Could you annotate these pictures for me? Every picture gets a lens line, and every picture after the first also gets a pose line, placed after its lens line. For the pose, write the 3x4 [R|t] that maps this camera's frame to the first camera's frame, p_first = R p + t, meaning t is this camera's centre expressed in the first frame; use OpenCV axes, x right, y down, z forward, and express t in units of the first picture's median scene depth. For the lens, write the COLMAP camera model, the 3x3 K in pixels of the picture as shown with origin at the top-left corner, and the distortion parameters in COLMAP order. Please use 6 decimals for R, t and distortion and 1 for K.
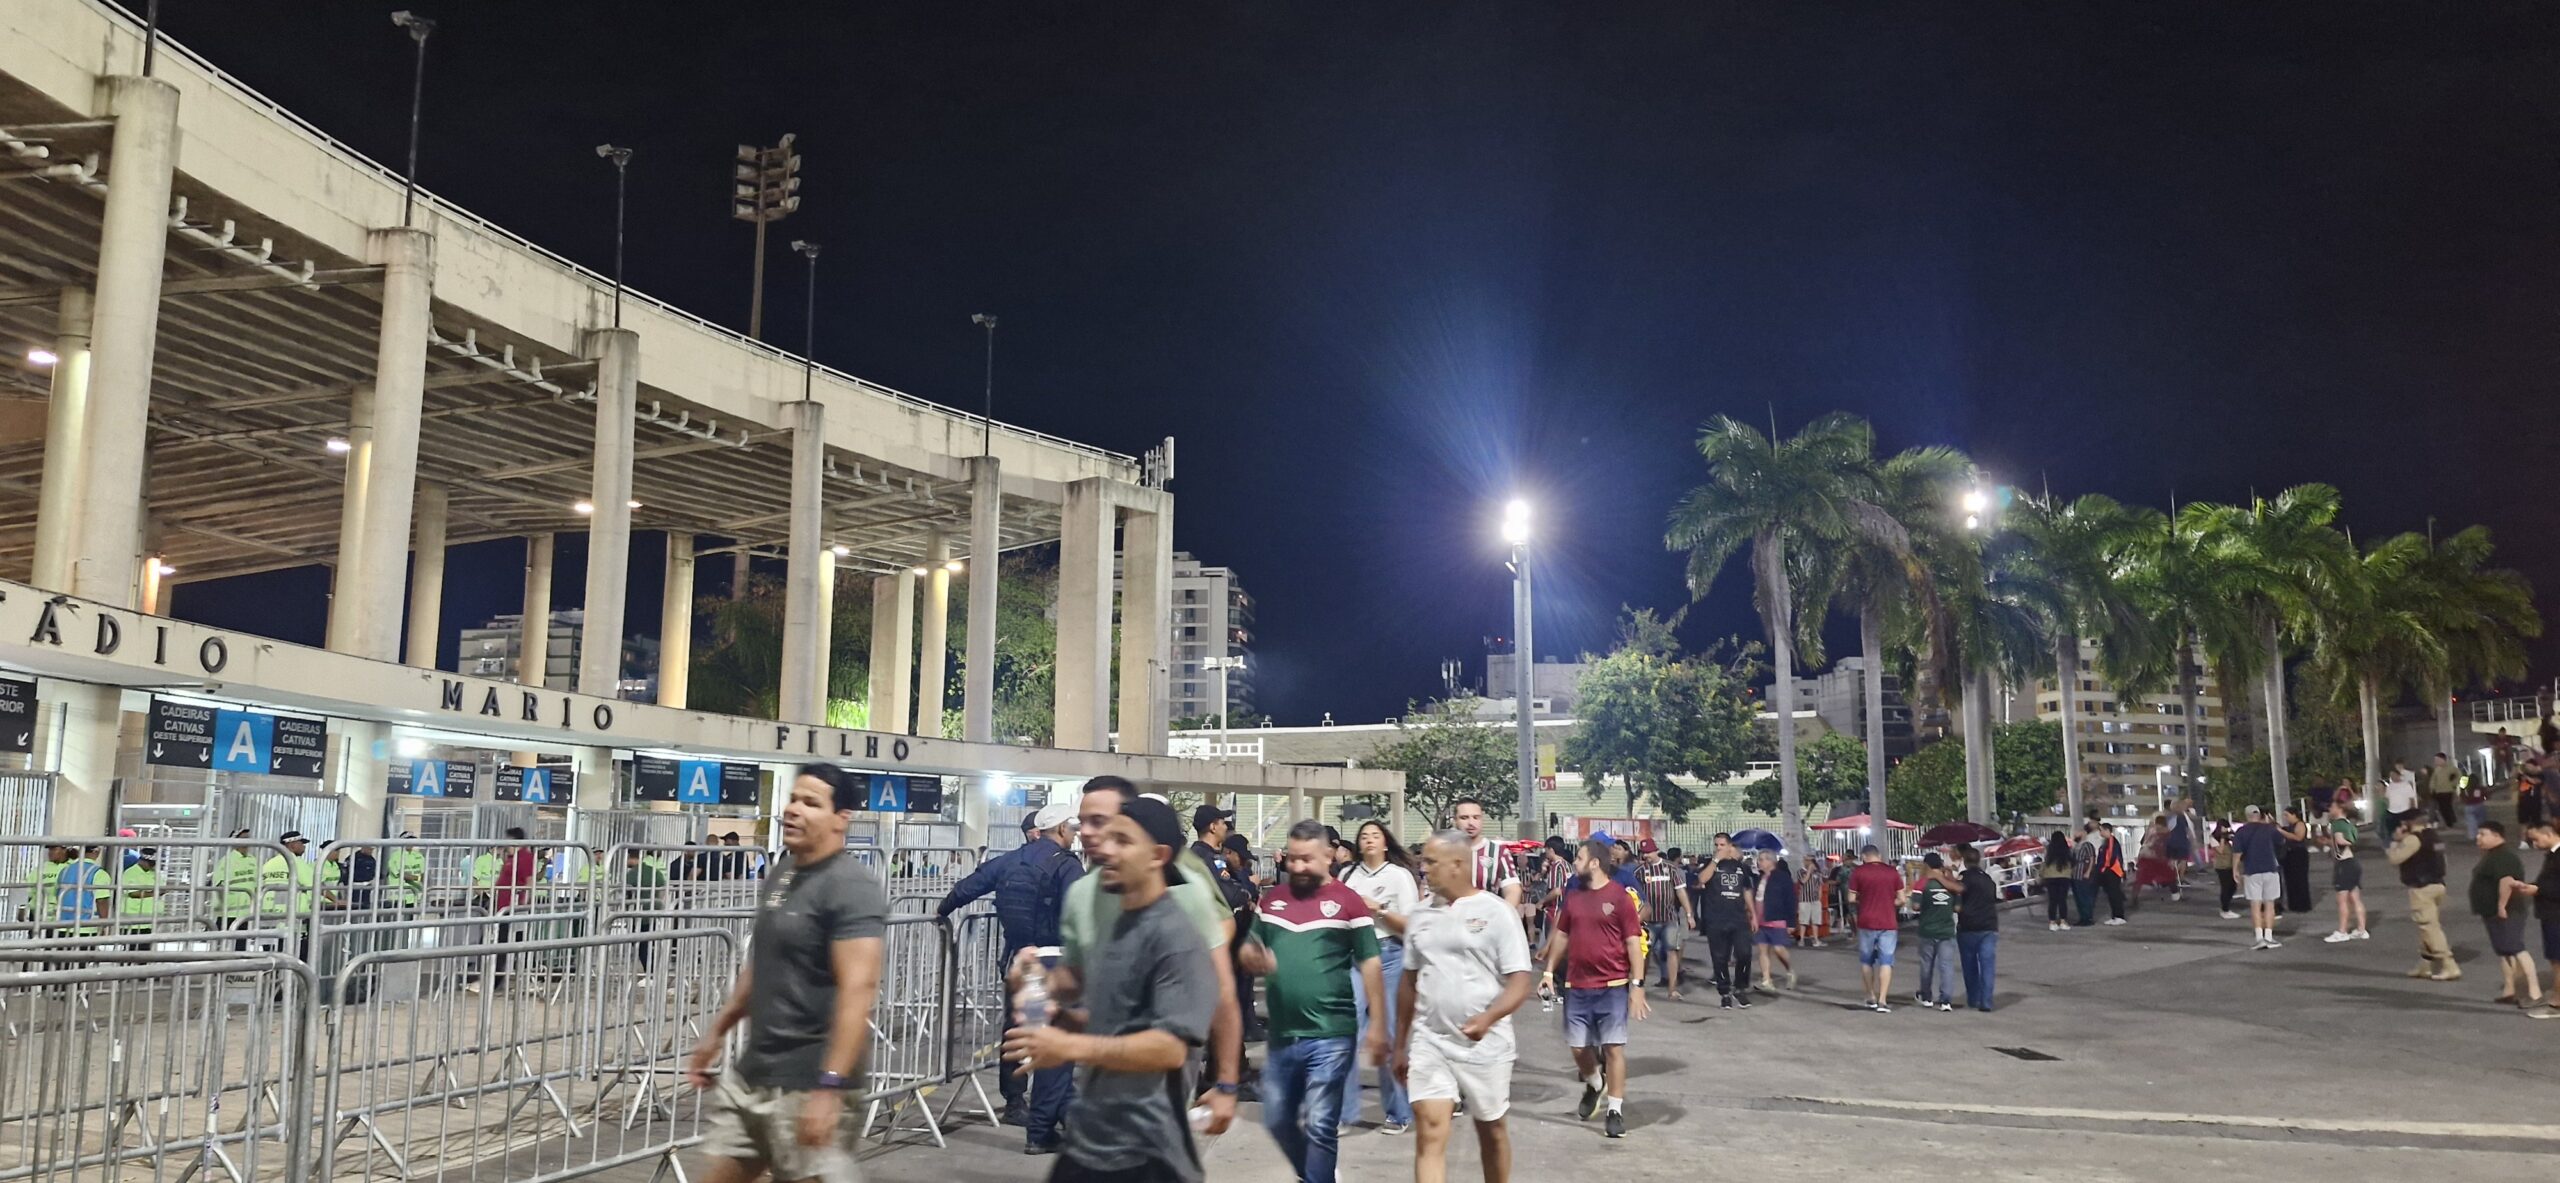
lens RADIAL K [[1773.2, 0, 1324.8], [0, 1773.2, 613.1], [0, 0, 1]] dist [0.071979, -0.070060]
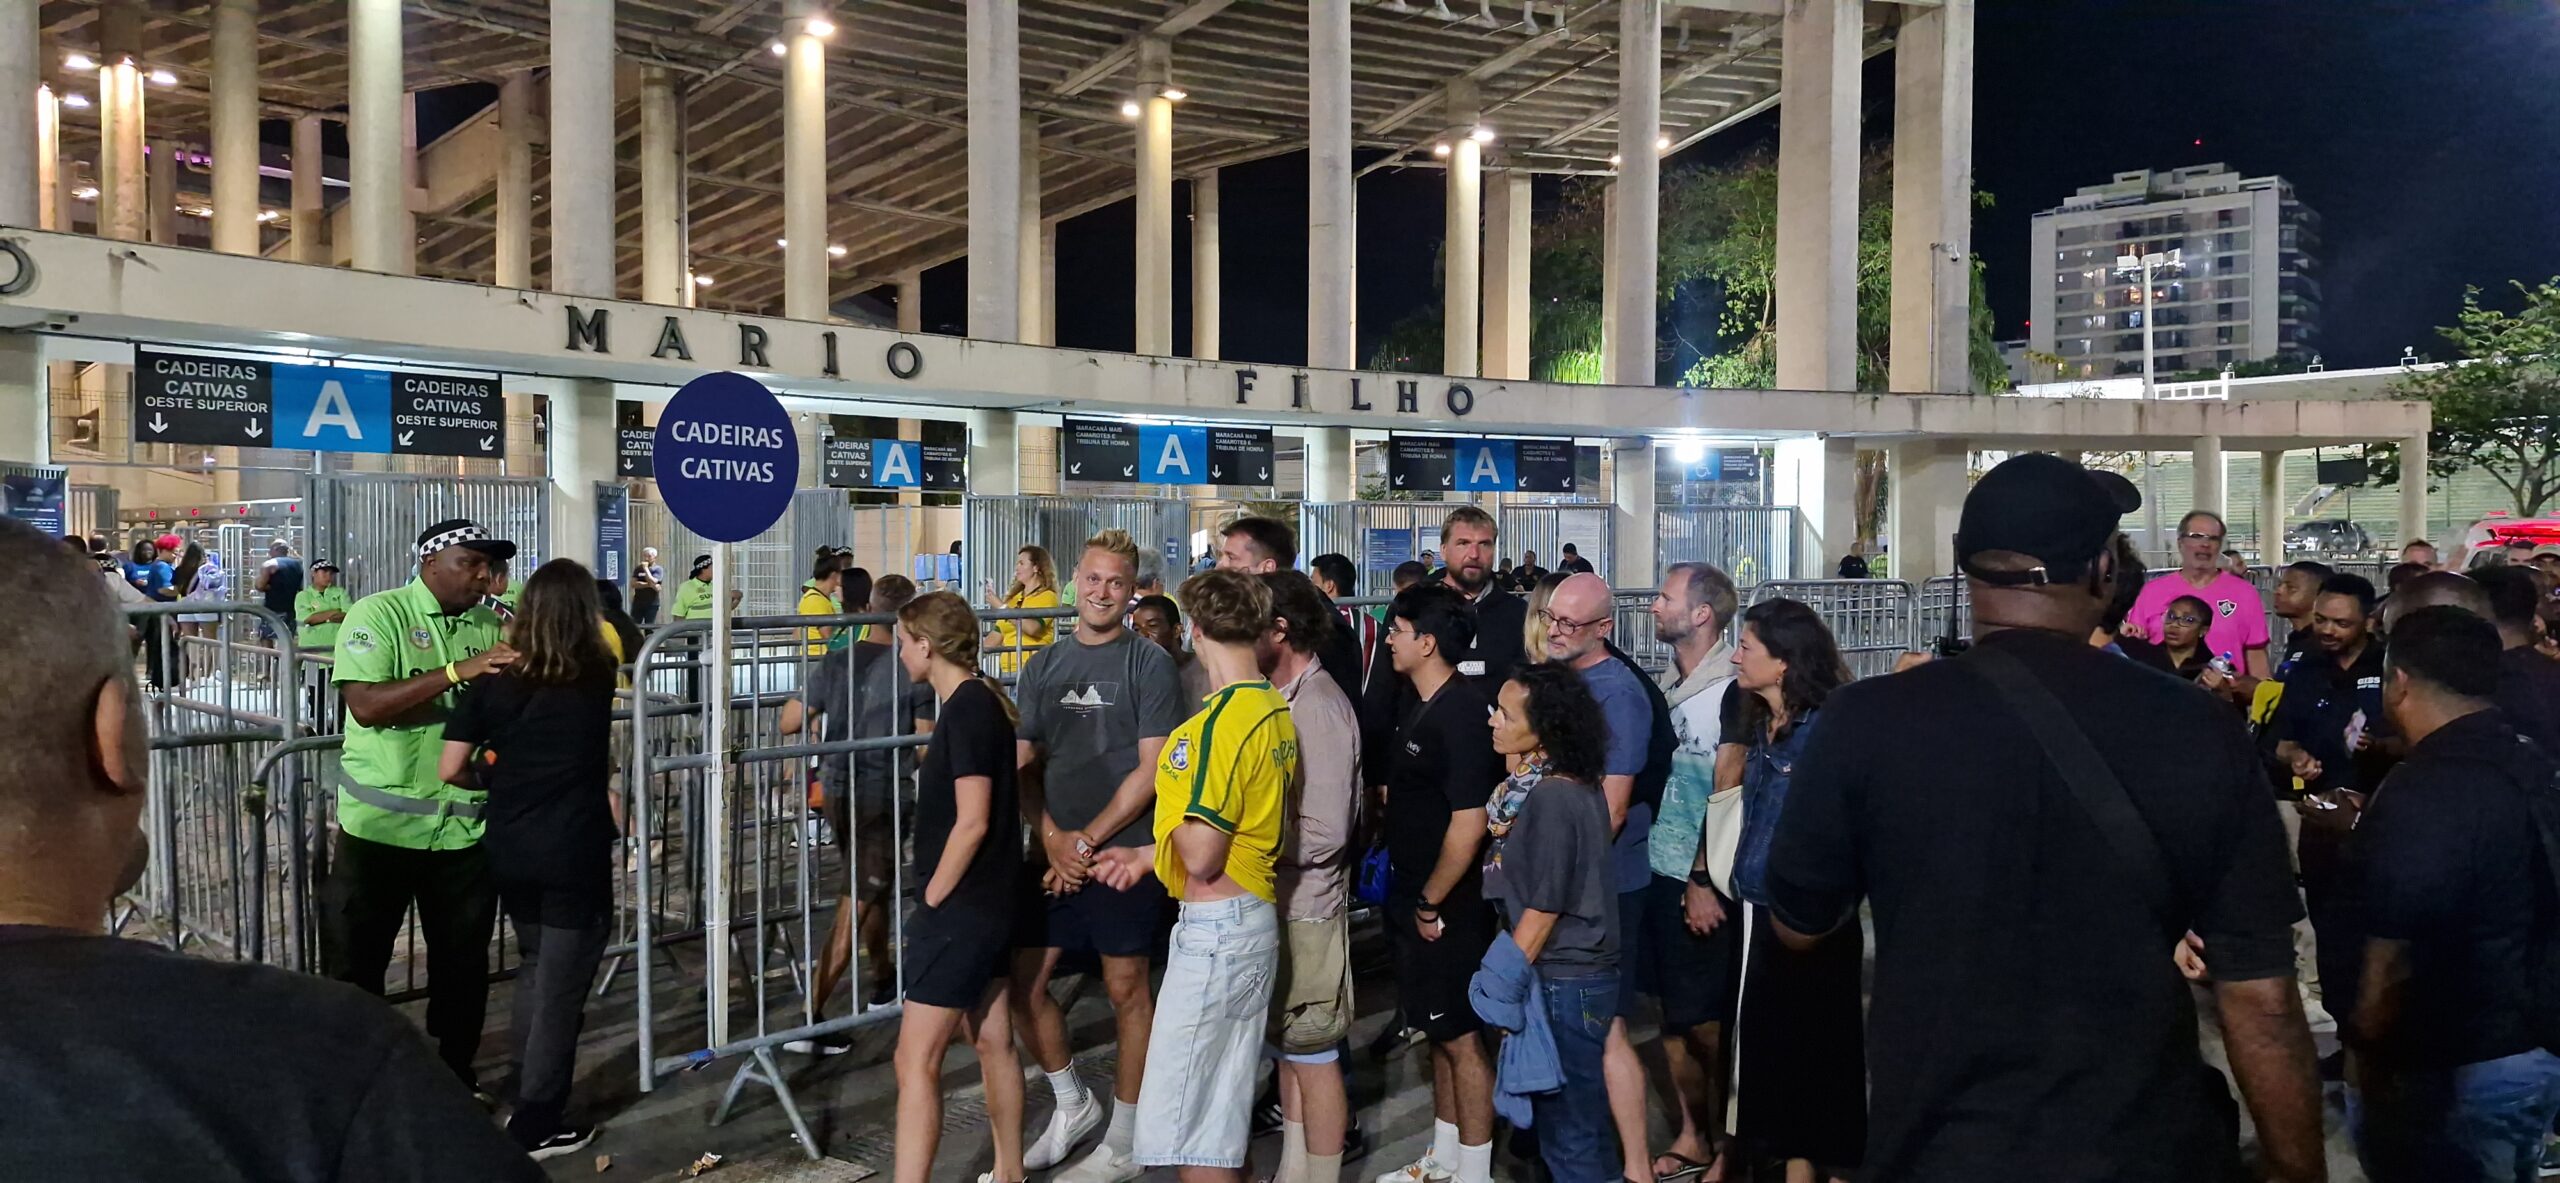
lens RADIAL K [[1773.2, 0, 1289.8], [0, 1773.2, 600.6], [0, 0, 1]] dist [0.071979, -0.070060]
pose [[0.839938, 0.007930, -0.542624, 0.077622], [0.083587, 0.986071, 0.143797, 0.053950], [0.536206, -0.166136, 0.827576, 0.429156]]
